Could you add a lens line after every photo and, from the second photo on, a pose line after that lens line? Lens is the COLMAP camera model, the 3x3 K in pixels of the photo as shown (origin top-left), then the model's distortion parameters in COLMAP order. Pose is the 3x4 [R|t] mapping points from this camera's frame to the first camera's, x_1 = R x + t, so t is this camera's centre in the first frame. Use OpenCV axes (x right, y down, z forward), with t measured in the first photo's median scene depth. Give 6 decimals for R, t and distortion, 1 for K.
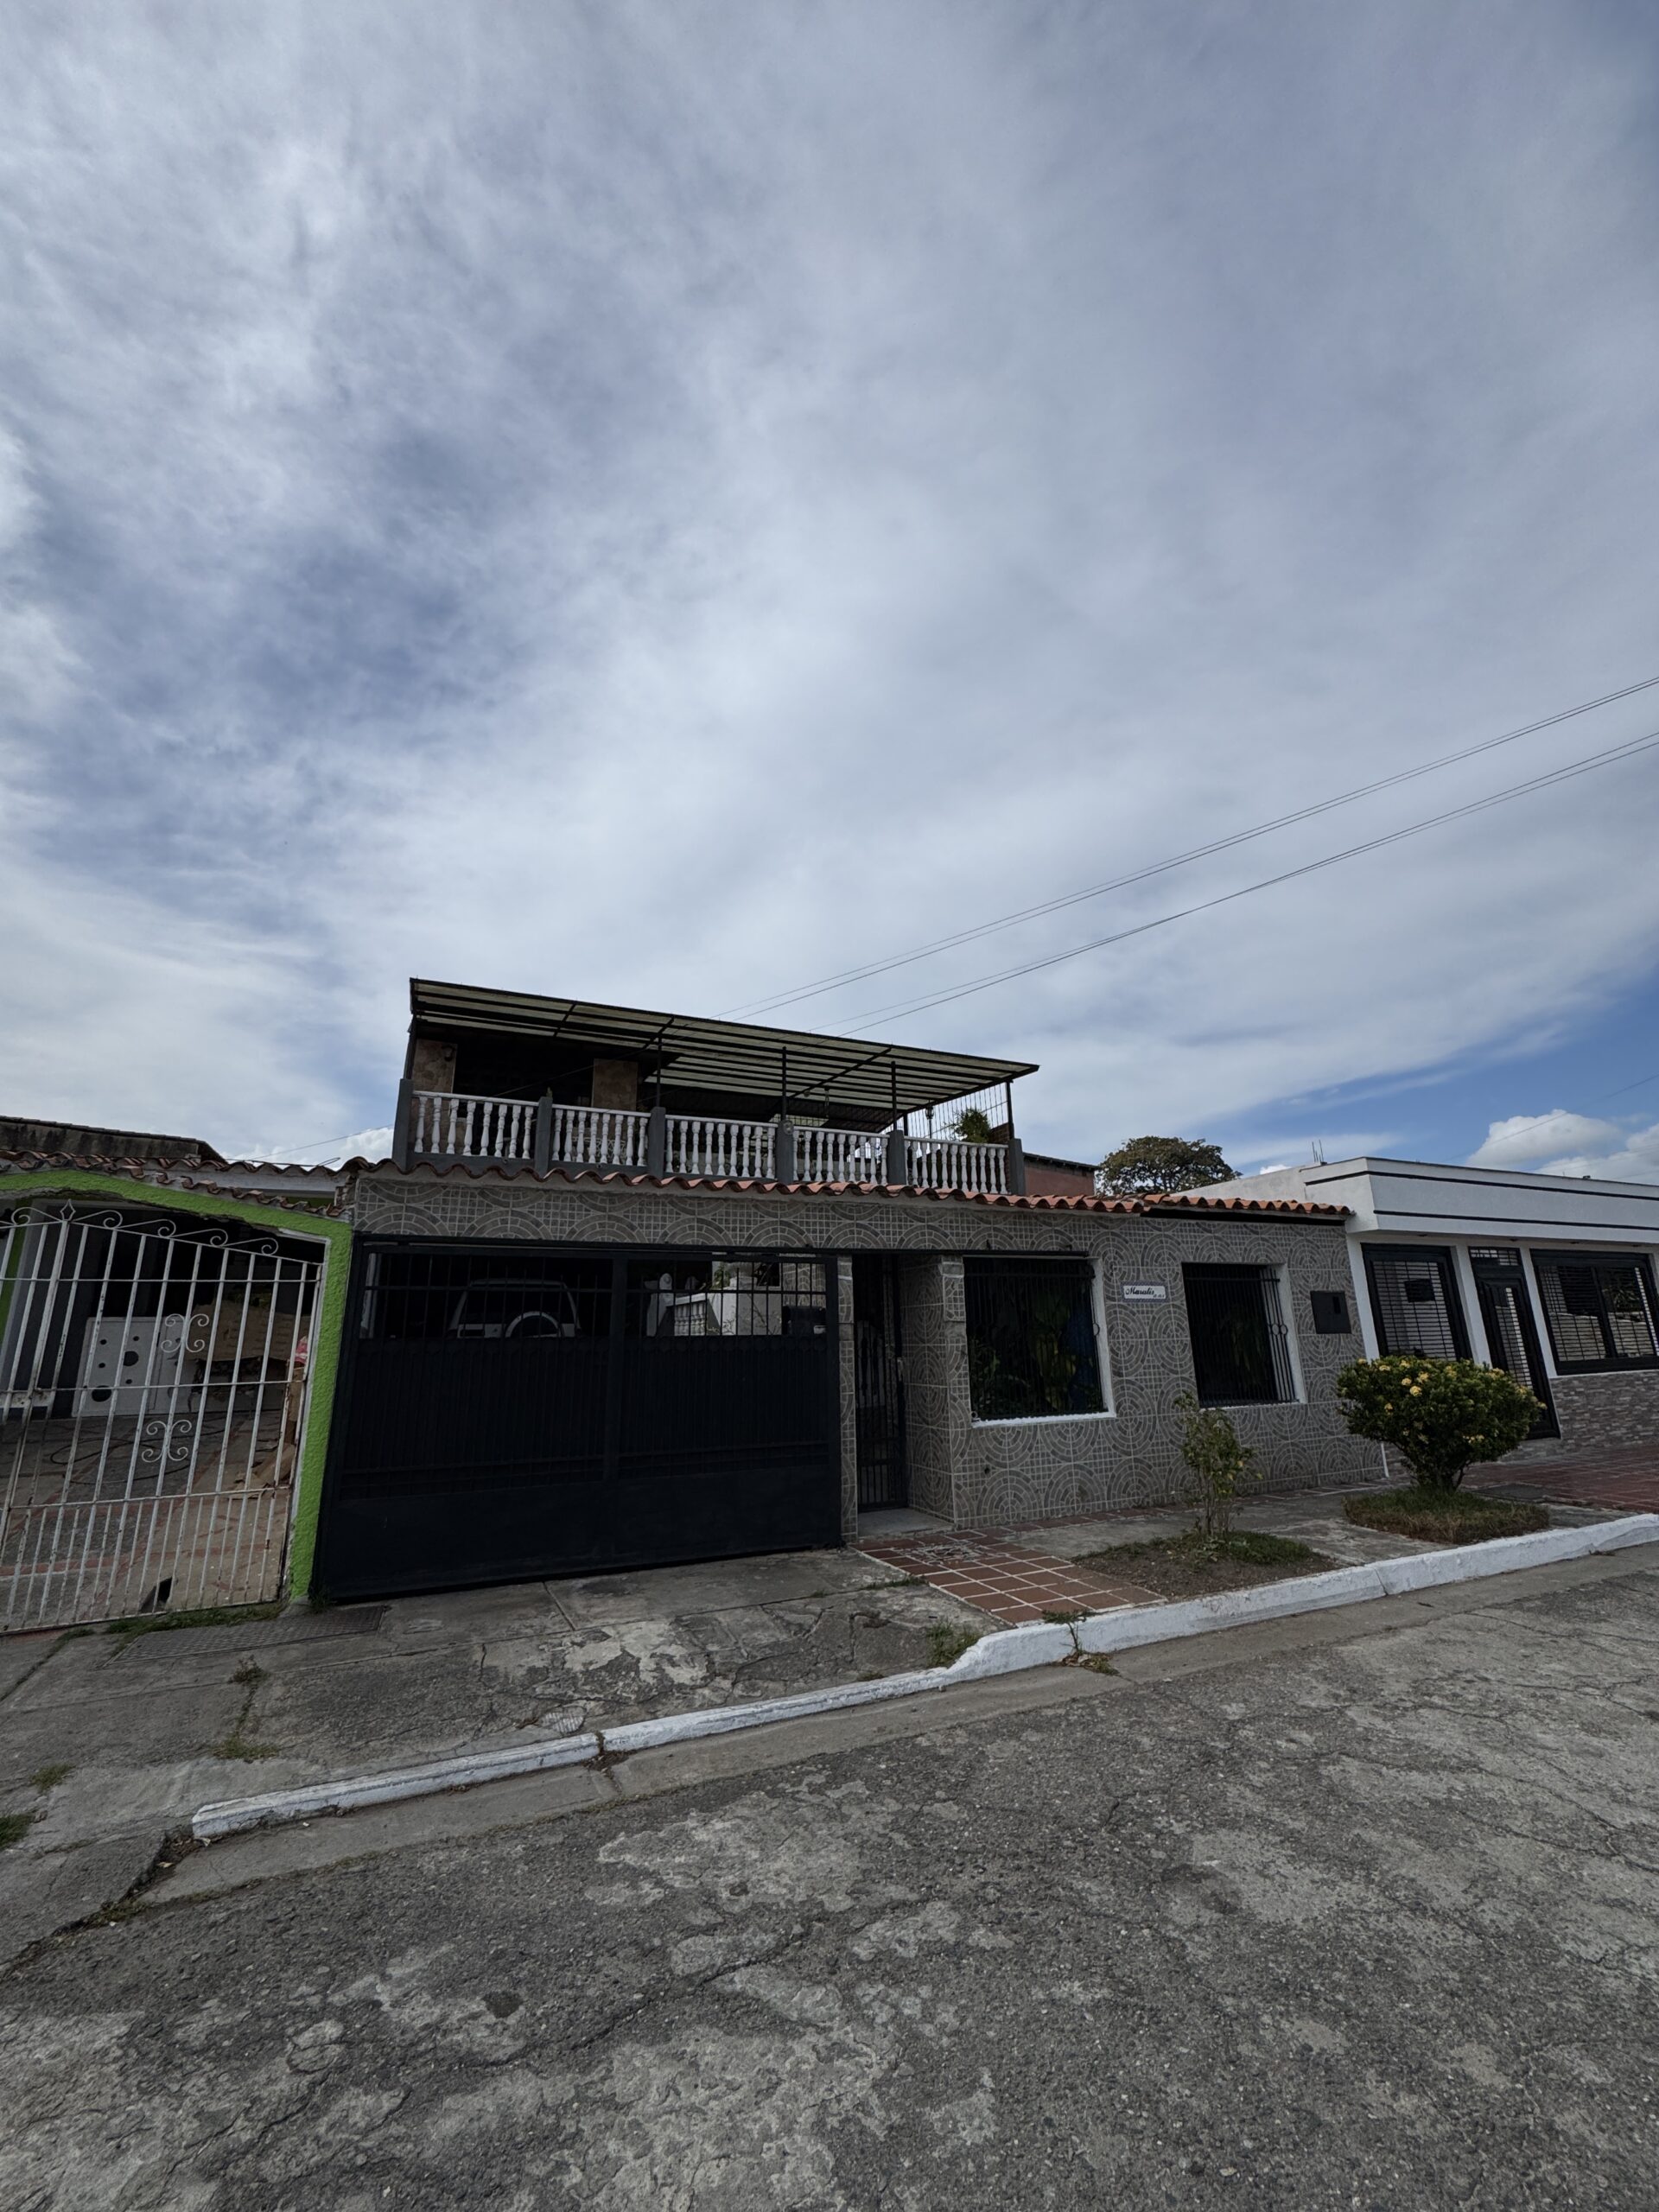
lens RADIAL K [[882.0, 0, 840.5], [0, 882.0, 1111.3], [0, 0, 1]] dist [-0.006584, 0.001346]
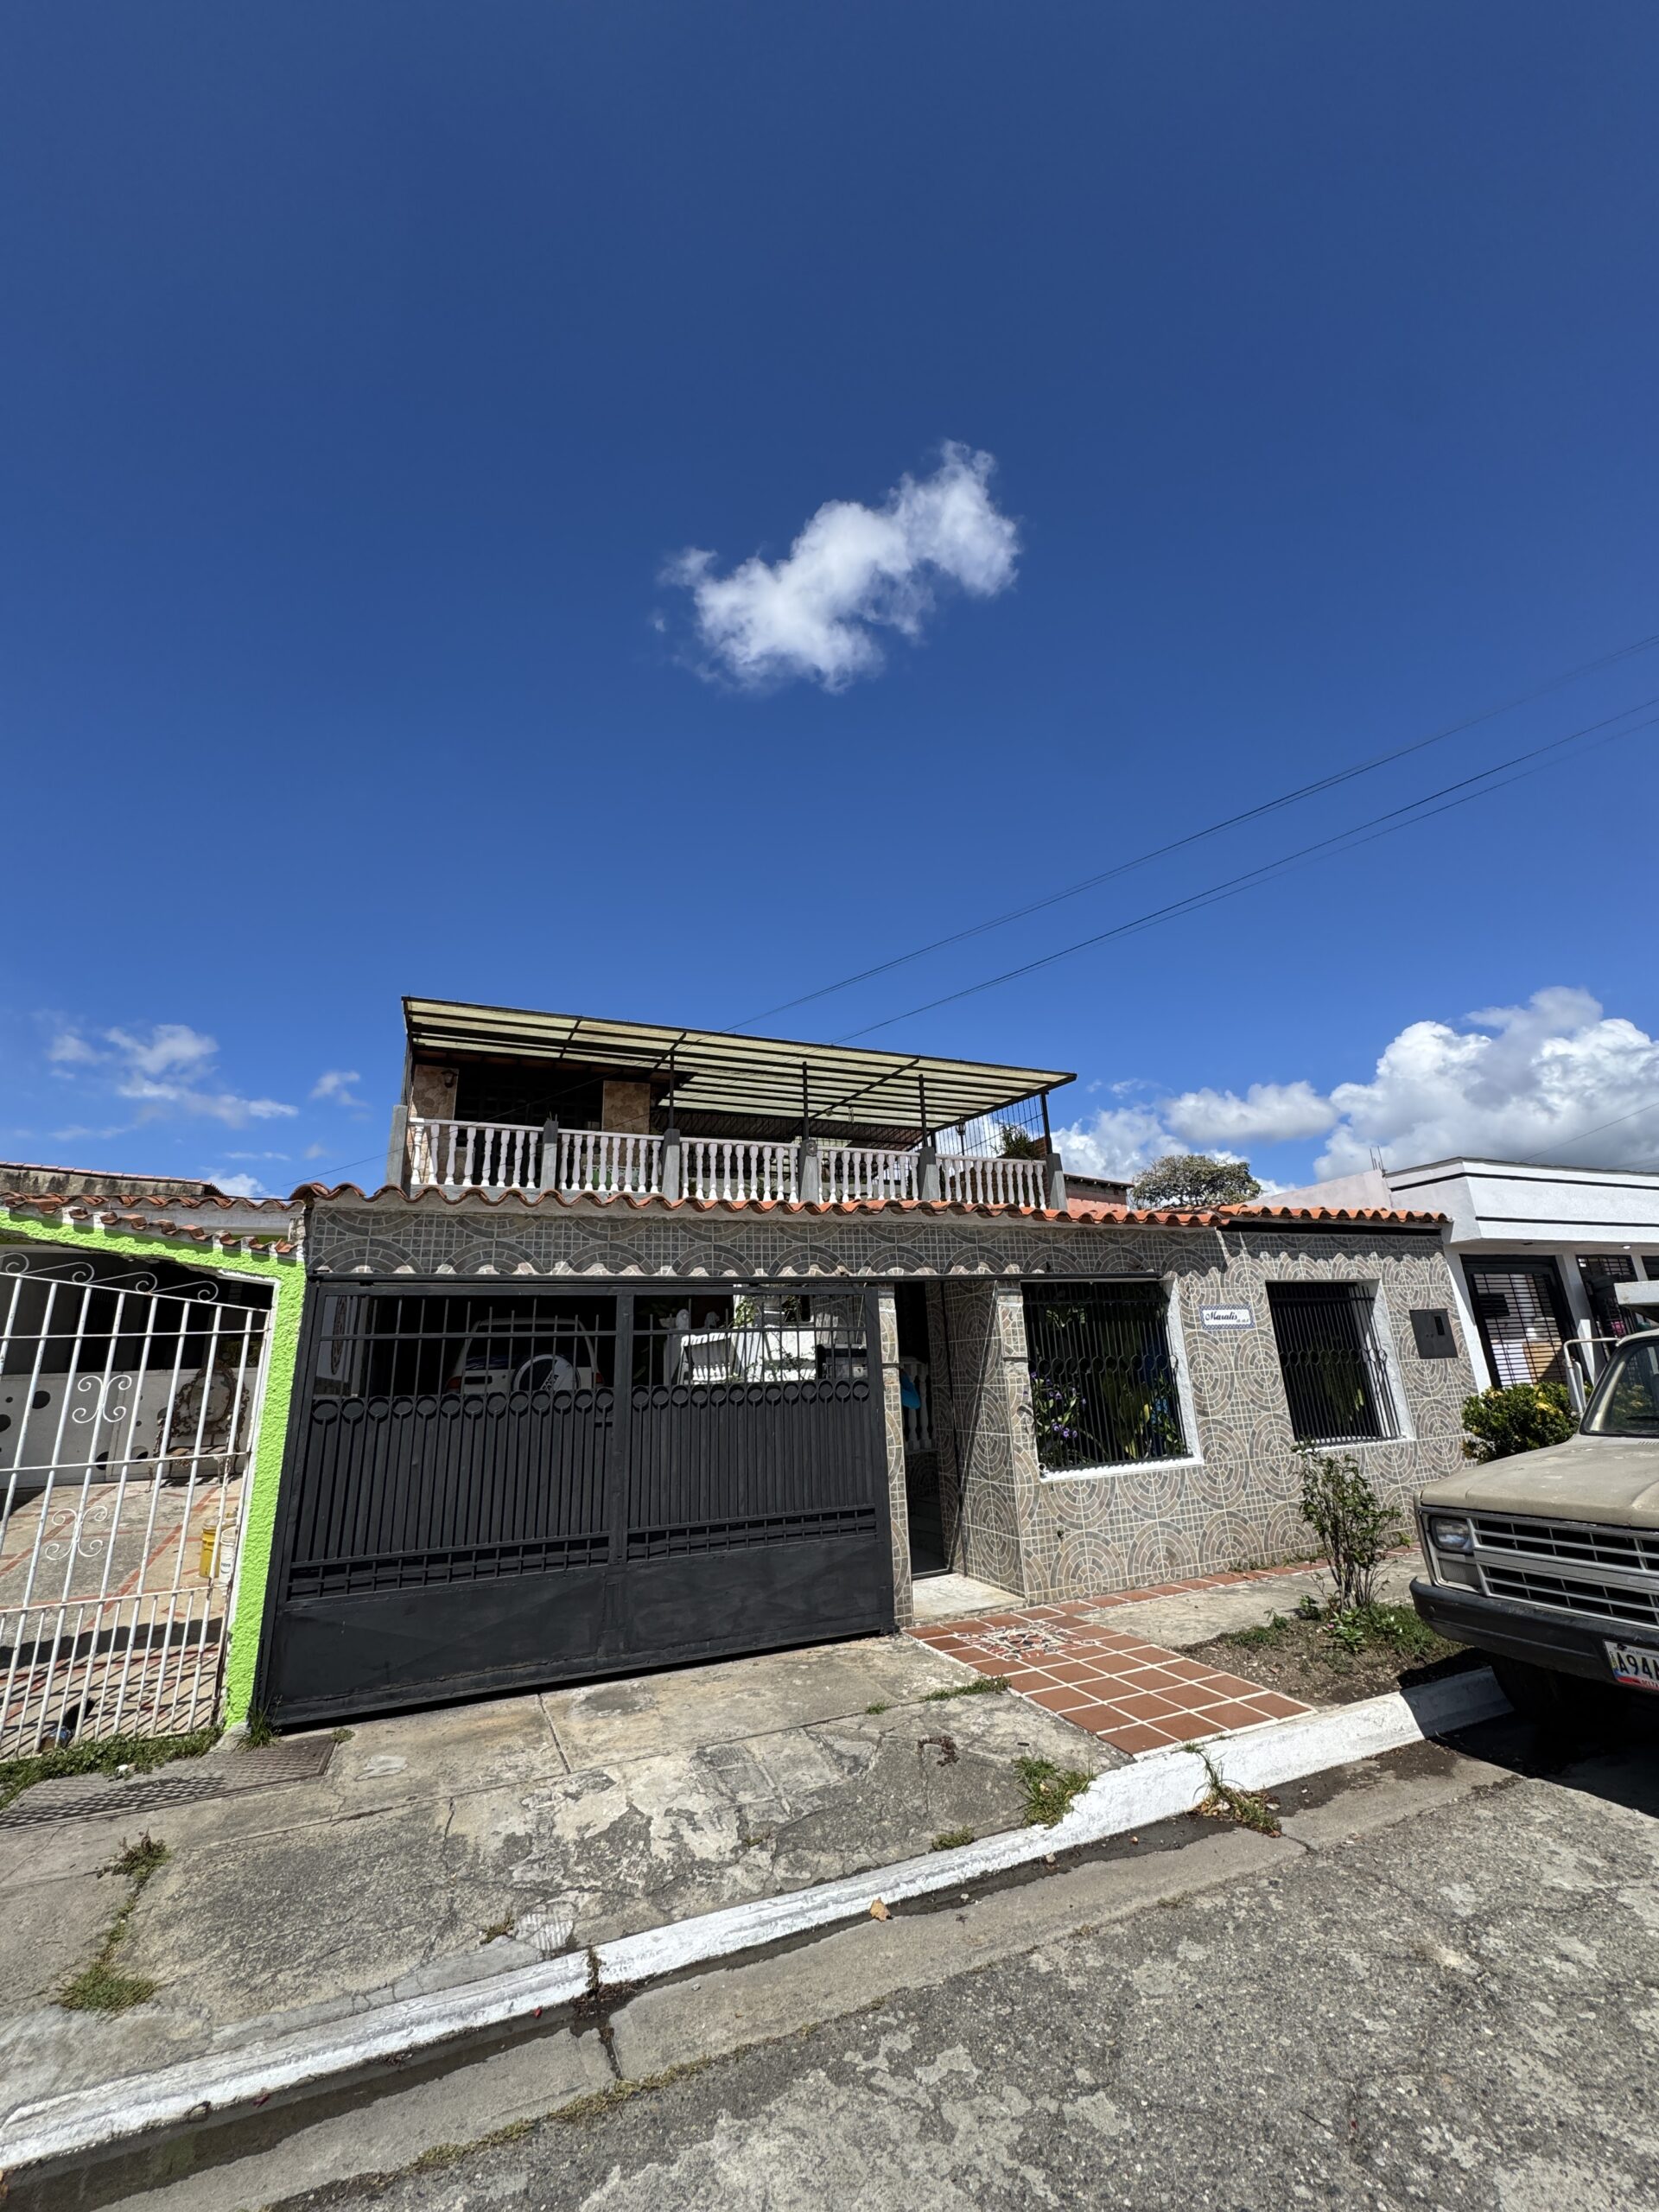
lens RADIAL K [[882.0, 0, 840.9], [0, 882.0, 1105.2], [0, 0, 1]] dist [-0.006584, 0.001346]
pose [[0.999342, -0.030725, -0.019296, -0.019915], [0.029954, 0.998789, -0.039042, 0.024026], [0.020472, 0.038438, 0.999051, 0.150246]]
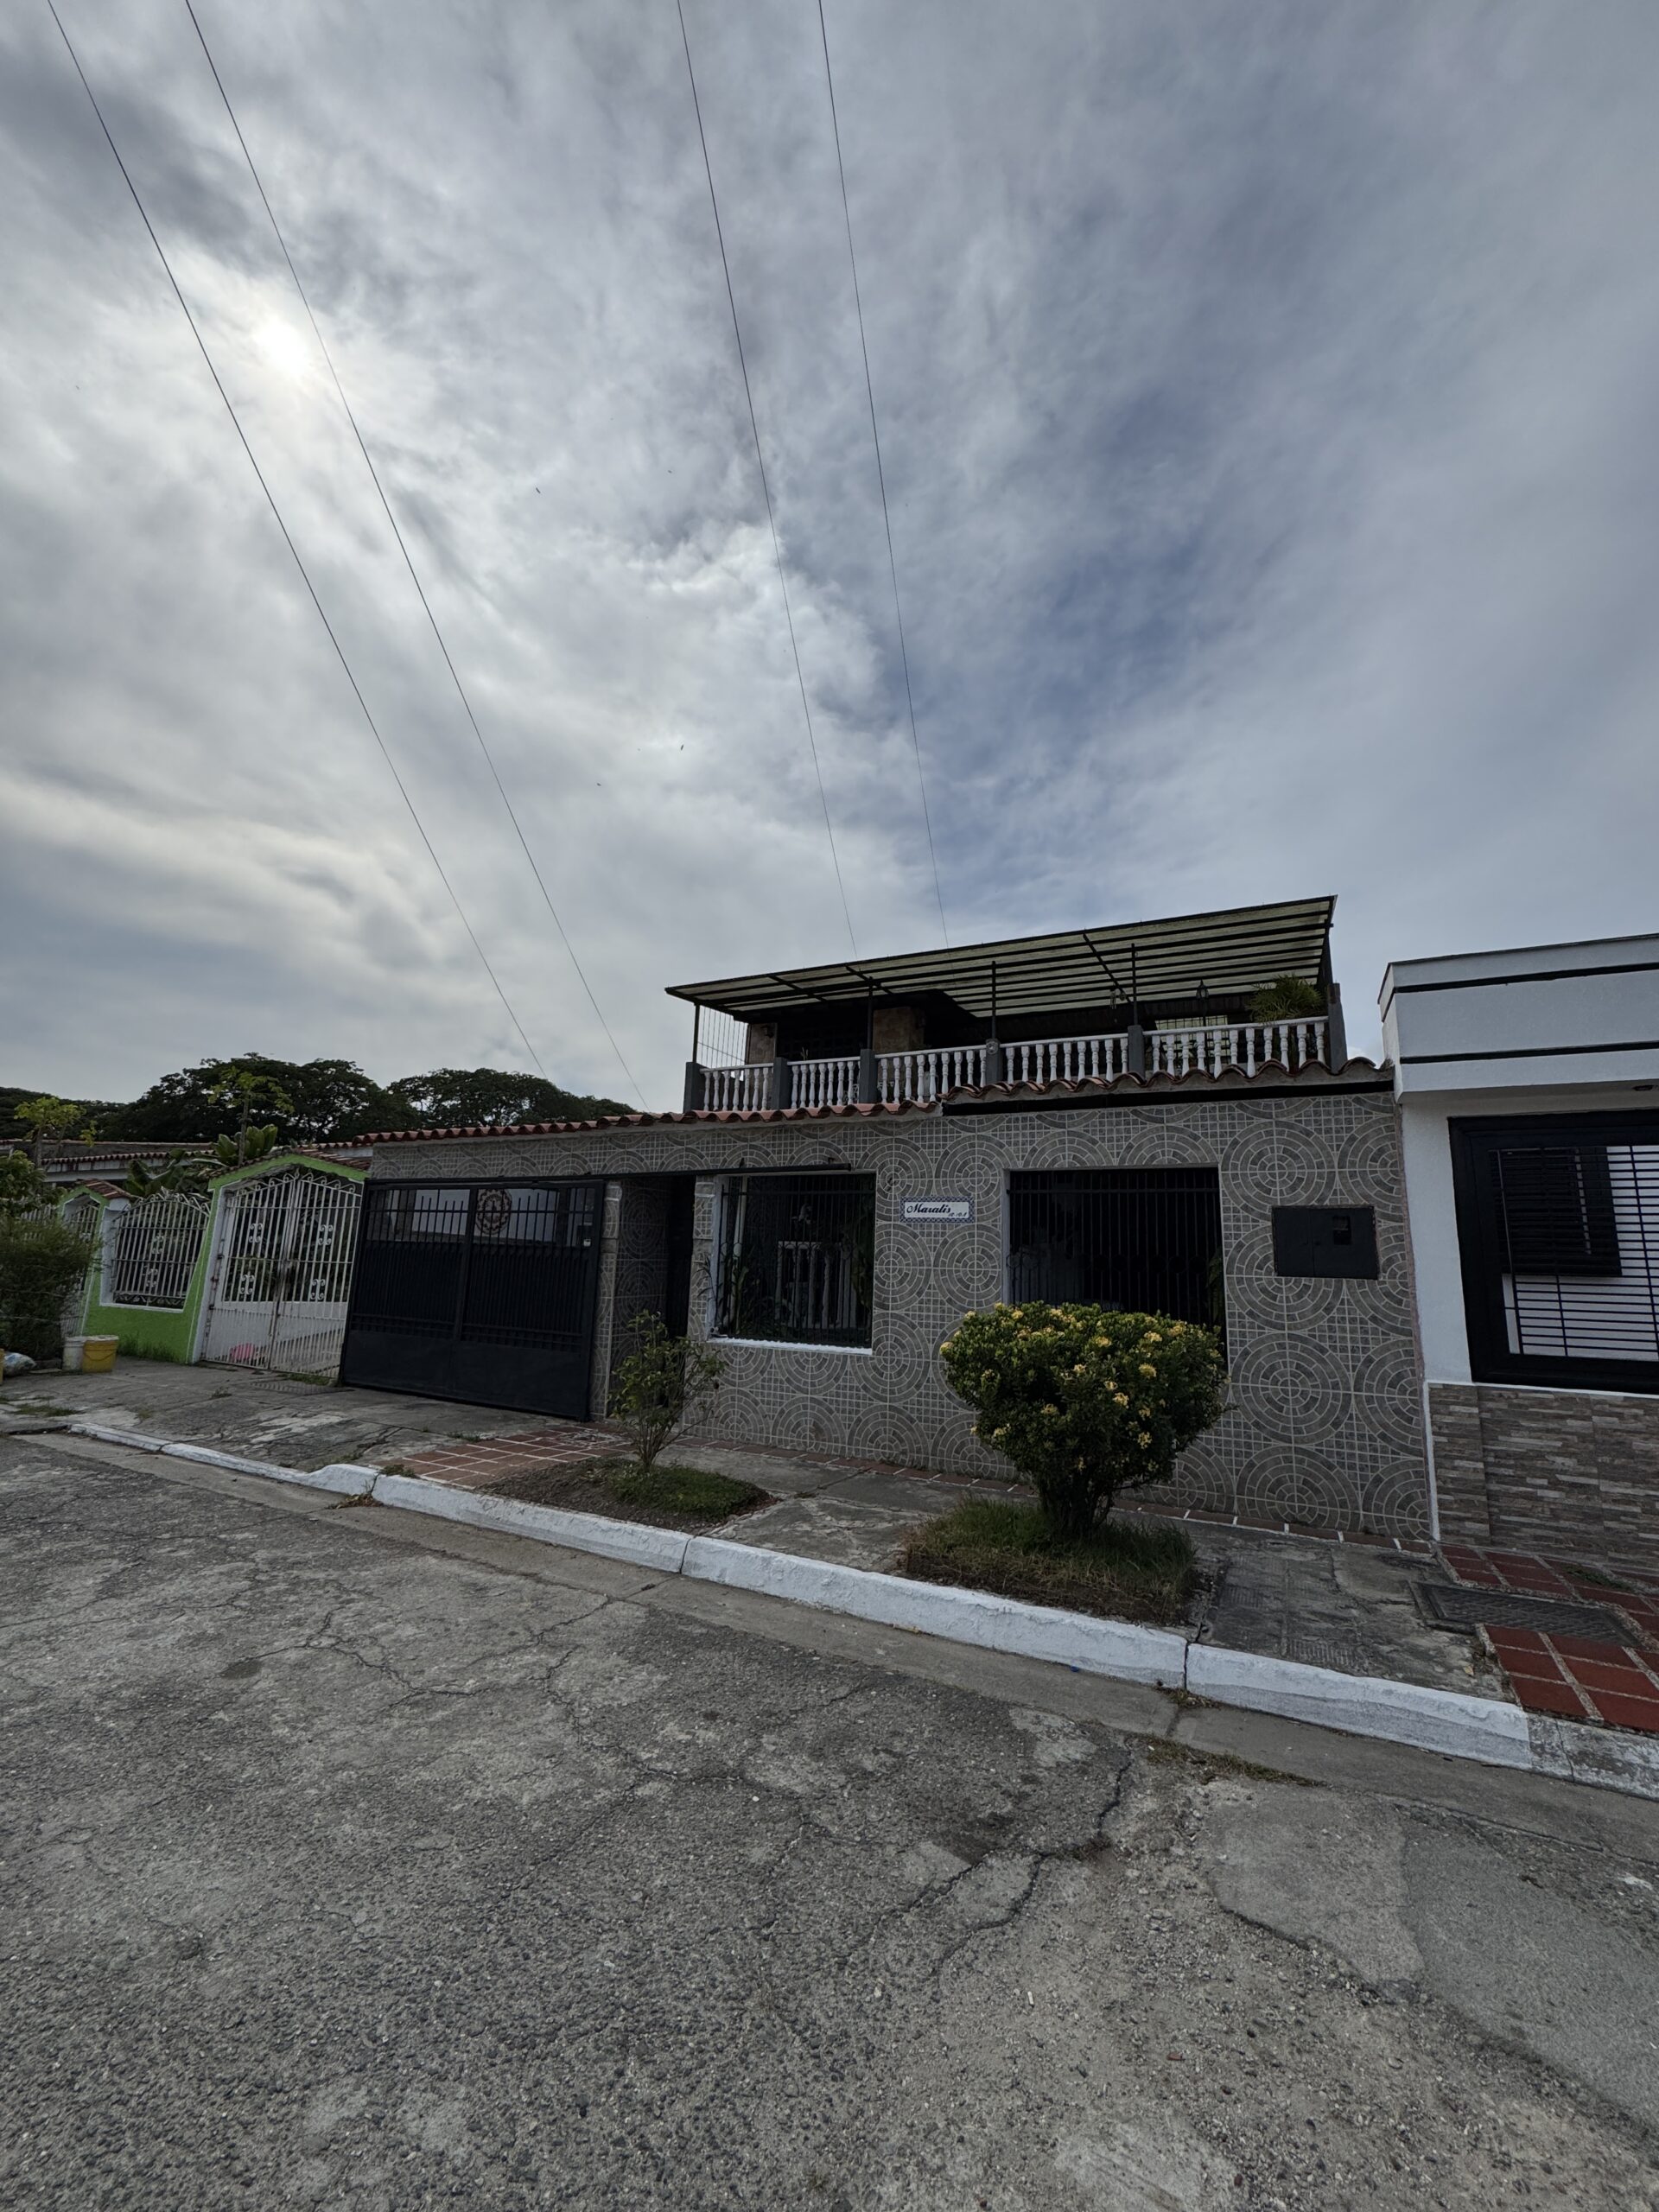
lens RADIAL K [[882.0, 0, 829.4], [0, 882.0, 1092.2], [0, 0, 1]] dist [-0.006584, 0.001346]
pose [[0.617947, -0.116910, -0.777479, 1.253283], [0.152248, 0.987958, -0.027552, 0.145324], [0.771338, -0.101344, 0.628305, 0.586865]]
